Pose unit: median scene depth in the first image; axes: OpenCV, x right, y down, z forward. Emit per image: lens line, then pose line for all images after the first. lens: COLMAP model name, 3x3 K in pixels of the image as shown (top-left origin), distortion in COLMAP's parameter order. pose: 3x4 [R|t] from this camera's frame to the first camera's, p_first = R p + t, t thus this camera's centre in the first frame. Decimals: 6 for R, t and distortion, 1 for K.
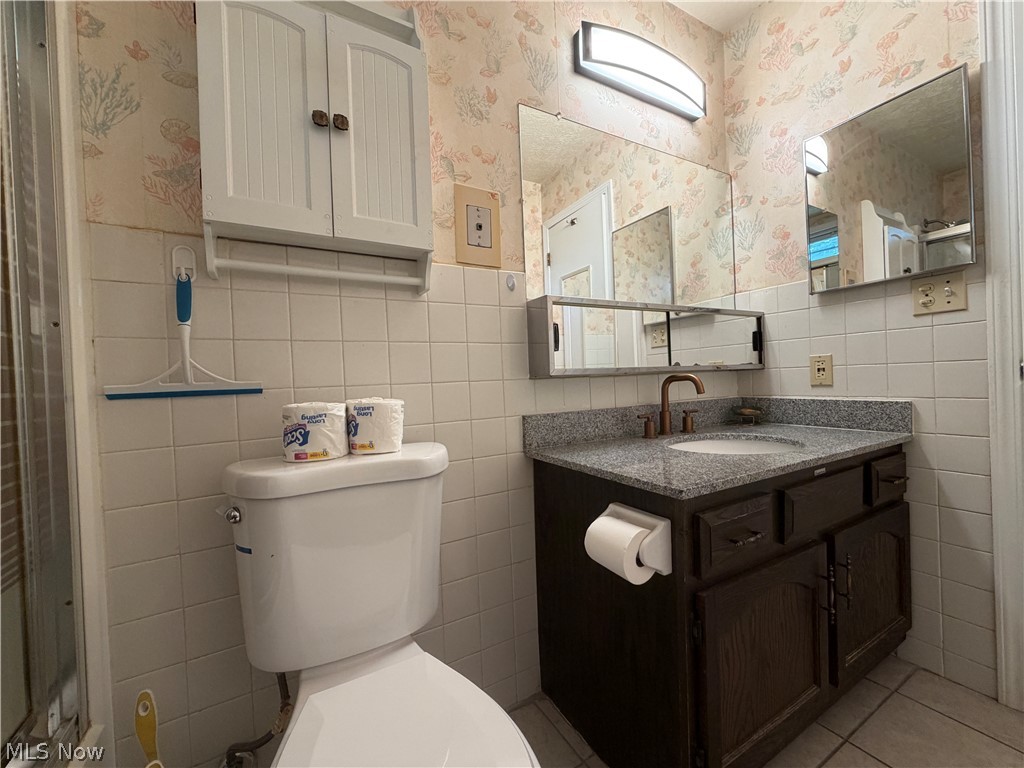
lens RADIAL K [[409.2, 0, 512.9], [0, 409.2, 383.8], [0, 0, 1]] dist [-0.003017, 0.000770]
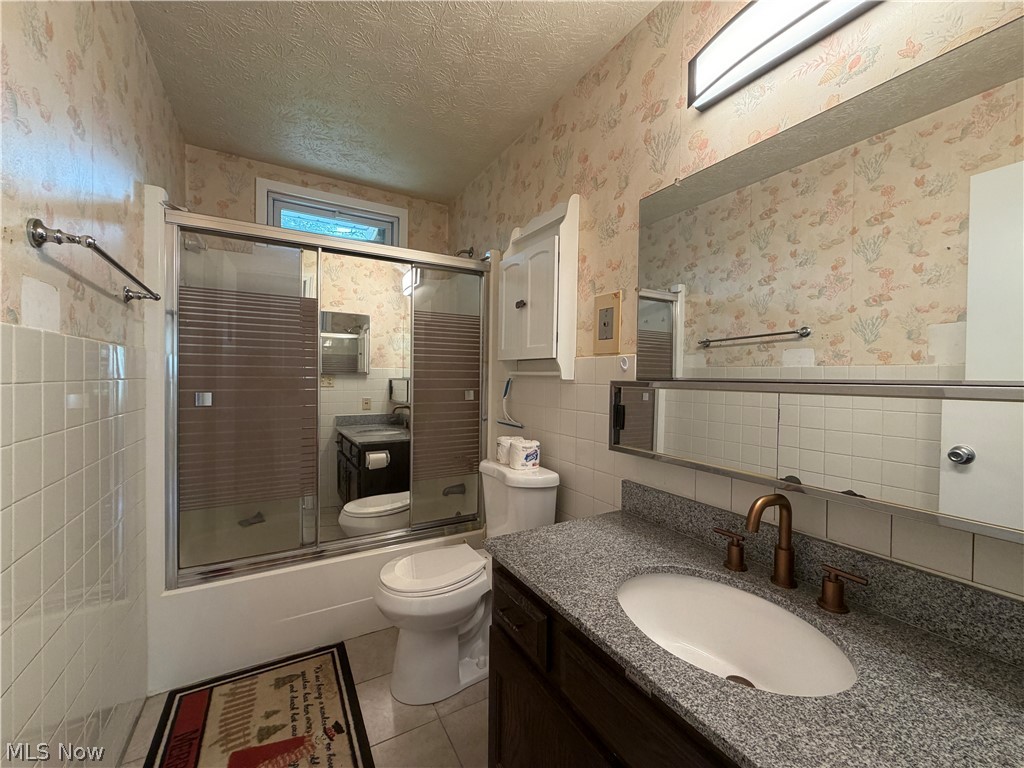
lens RADIAL K [[409.2, 0, 511.8], [0, 409.2, 382.4], [0, 0, 1]] dist [-0.003017, 0.000770]
pose [[0.016242, 0.047949, -0.998718, 1.162878], [-0.020651, 0.998652, 0.047610, -0.246482], [0.999655, 0.019851, 0.017210, 0.660088]]
